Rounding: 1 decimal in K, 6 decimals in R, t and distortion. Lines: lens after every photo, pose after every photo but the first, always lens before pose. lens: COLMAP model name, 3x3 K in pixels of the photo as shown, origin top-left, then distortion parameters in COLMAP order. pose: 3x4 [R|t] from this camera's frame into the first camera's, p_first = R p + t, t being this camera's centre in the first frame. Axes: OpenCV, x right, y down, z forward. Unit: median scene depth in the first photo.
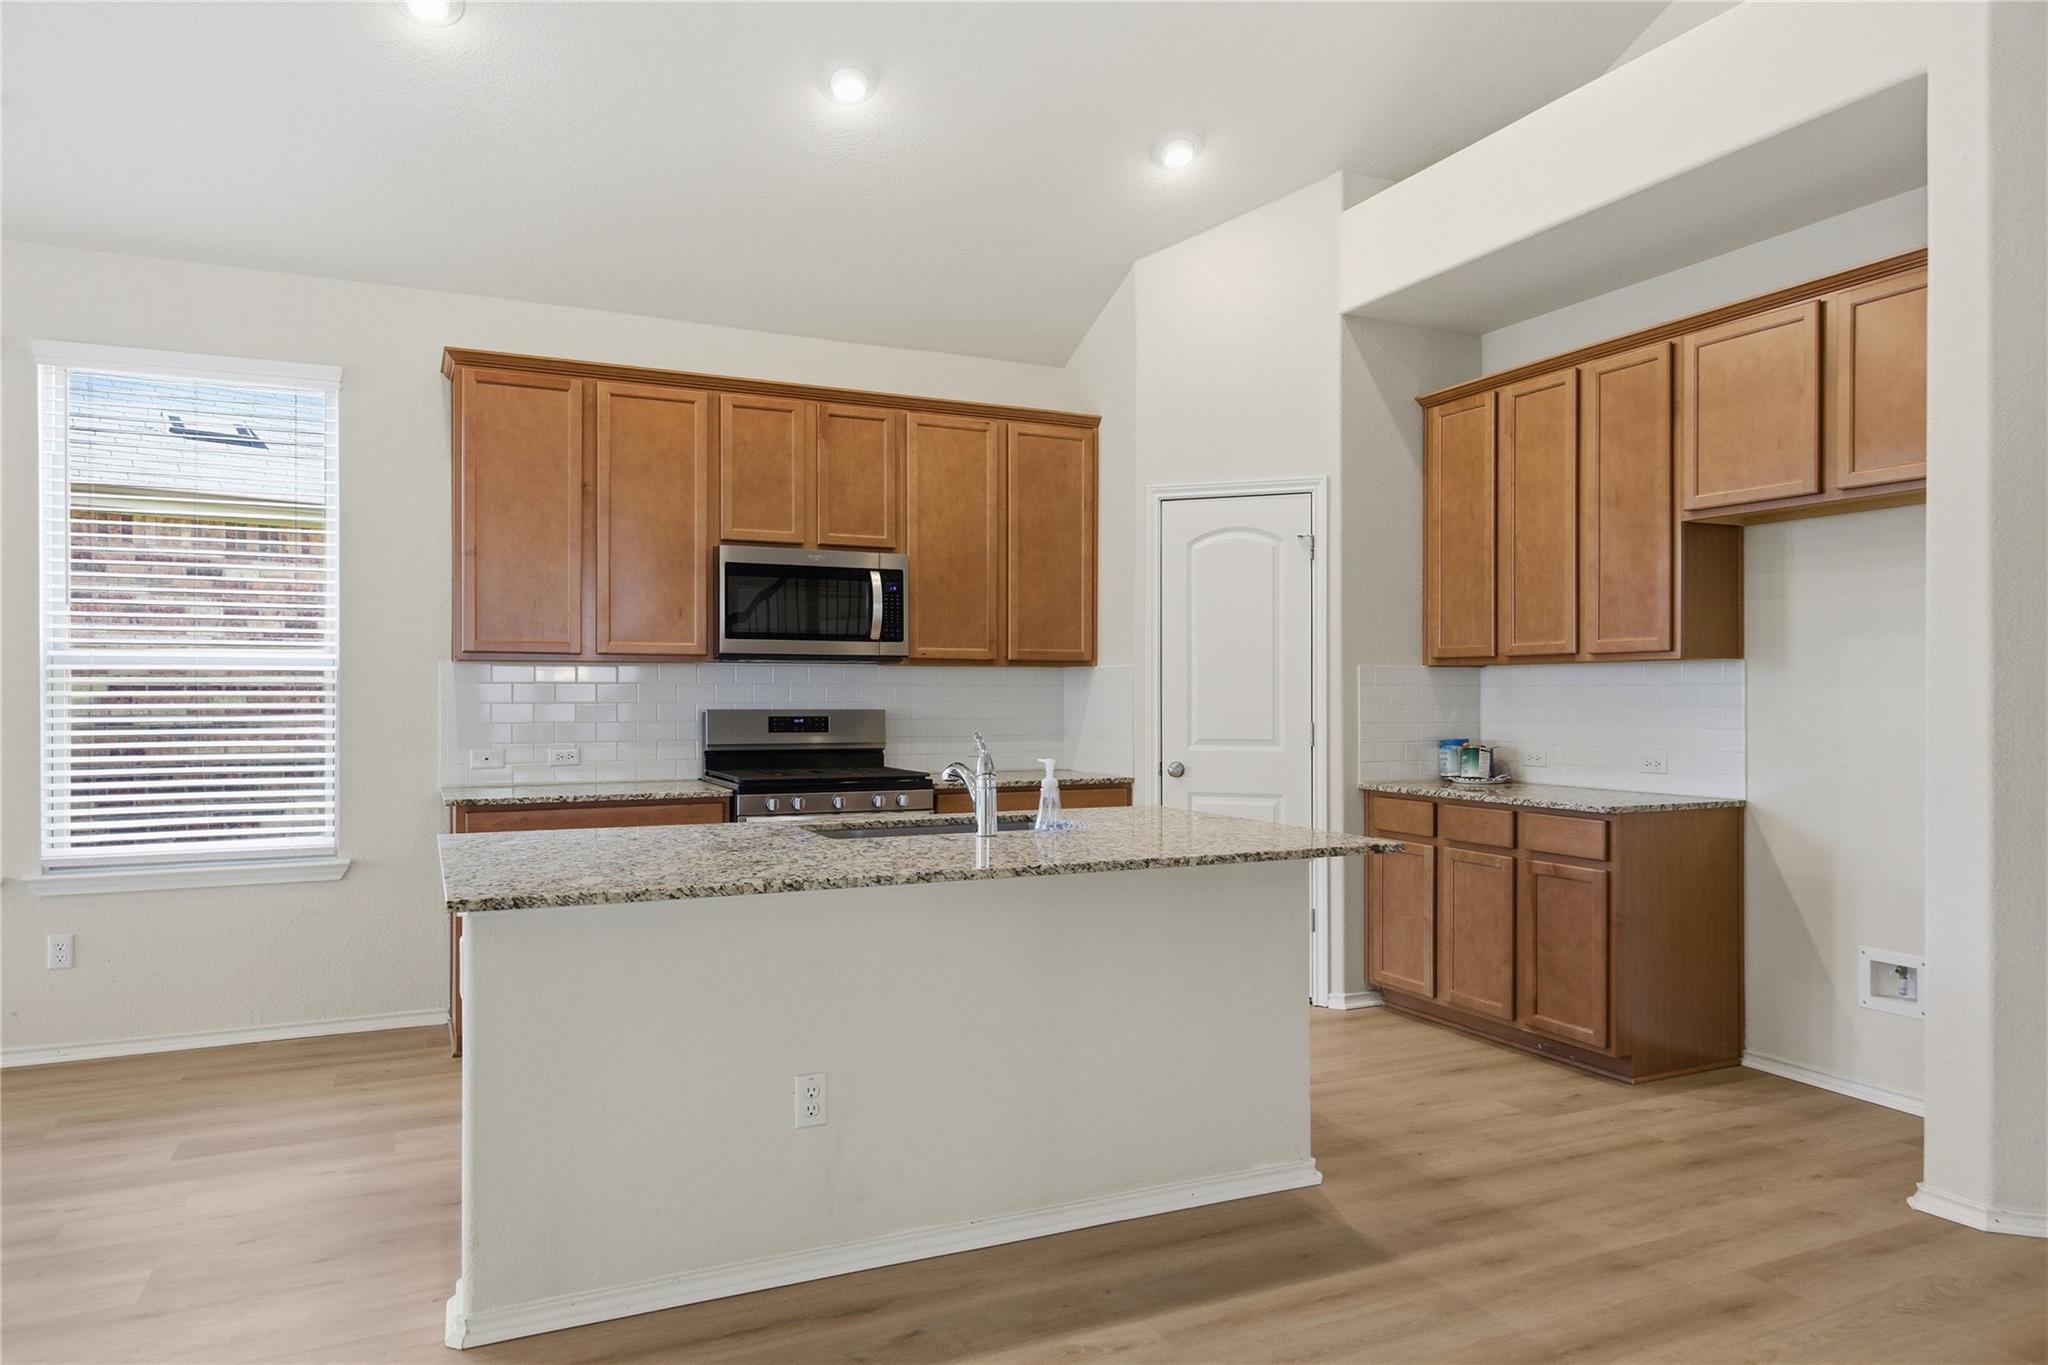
lens RADIAL K [[1300.3, 0, 1024.0], [0, 1300.3, 682.5], [0, 0, 1]] dist [-0.001456, -0.001138]
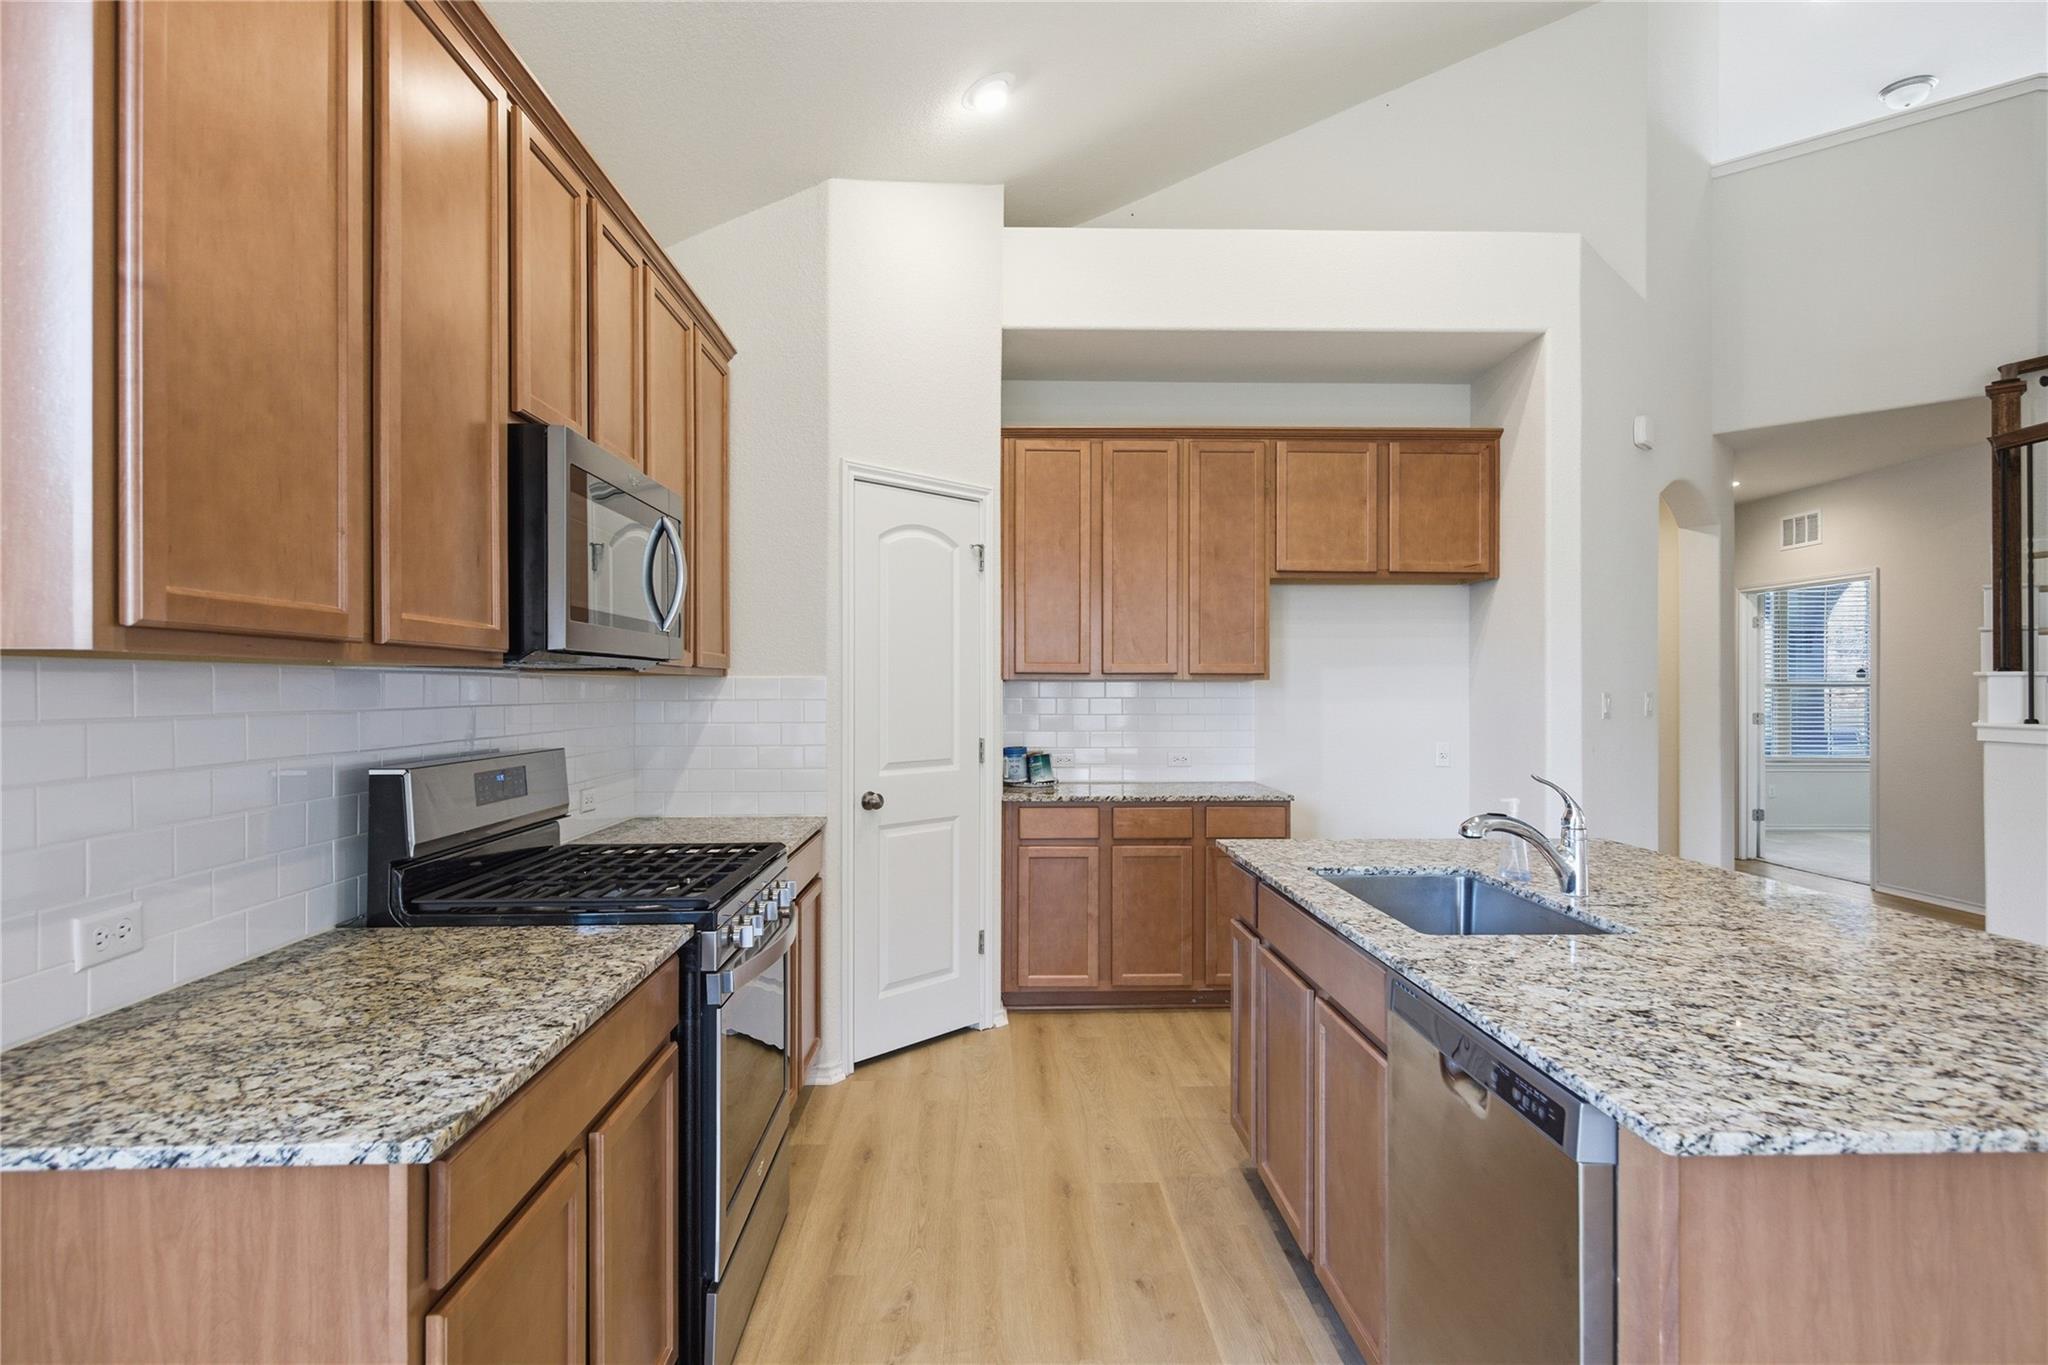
lens RADIAL K [[1099.5, 0, 1024.0], [0, 1099.5, 682.5], [0, 0, 1]] dist [0.001272, -0.000007]
pose [[0.395662, 0.002410, 0.918393, -0.539617], [-0.008438, 0.999964, 0.001011, -0.012946], [-0.918358, -0.008149, 0.395668, 0.668717]]
